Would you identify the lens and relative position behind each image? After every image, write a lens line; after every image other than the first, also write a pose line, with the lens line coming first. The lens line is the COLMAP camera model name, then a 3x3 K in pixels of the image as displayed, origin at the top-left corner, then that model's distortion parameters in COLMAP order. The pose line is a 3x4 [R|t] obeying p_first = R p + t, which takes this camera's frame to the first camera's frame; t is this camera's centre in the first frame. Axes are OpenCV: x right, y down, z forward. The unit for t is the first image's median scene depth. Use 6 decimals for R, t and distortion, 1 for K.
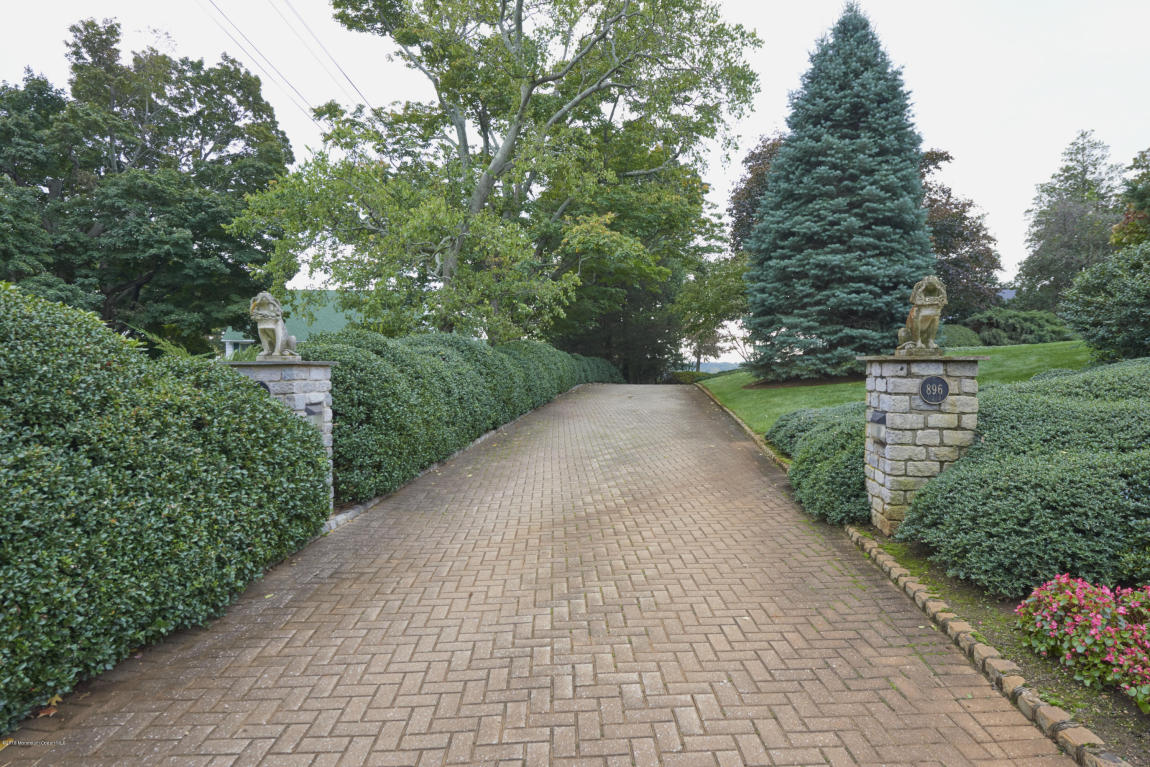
lens RADIAL K [[670.1, 0, 576.3], [0, 670.1, 385.3], [0, 0, 1]] dist [-0.005721, 0.000061]
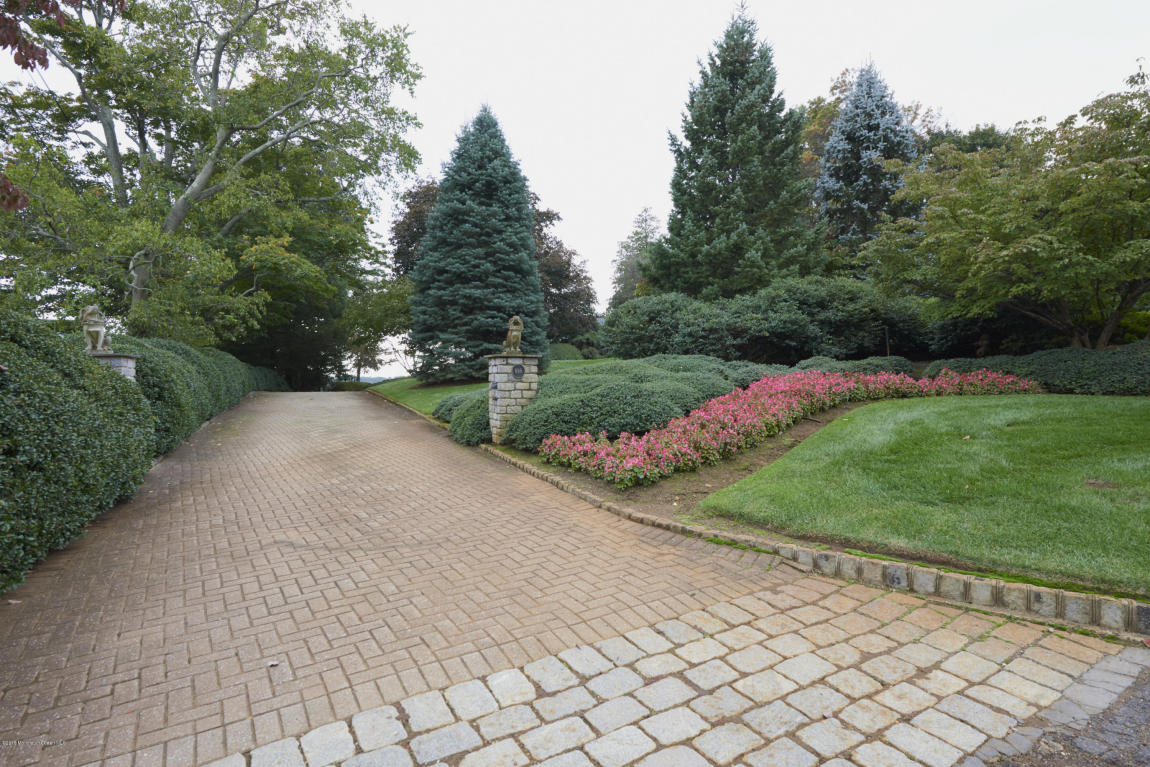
lens RADIAL K [[639.8, 0, 575.8], [0, 639.8, 385.4], [0, 0, 1]] dist [-0.007047, -0.001146]
pose [[0.870802, -0.009331, 0.491546, -0.075637], [0.019020, 0.999711, -0.014718, 0.022475], [-0.491266, 0.022166, 0.870727, -0.216613]]
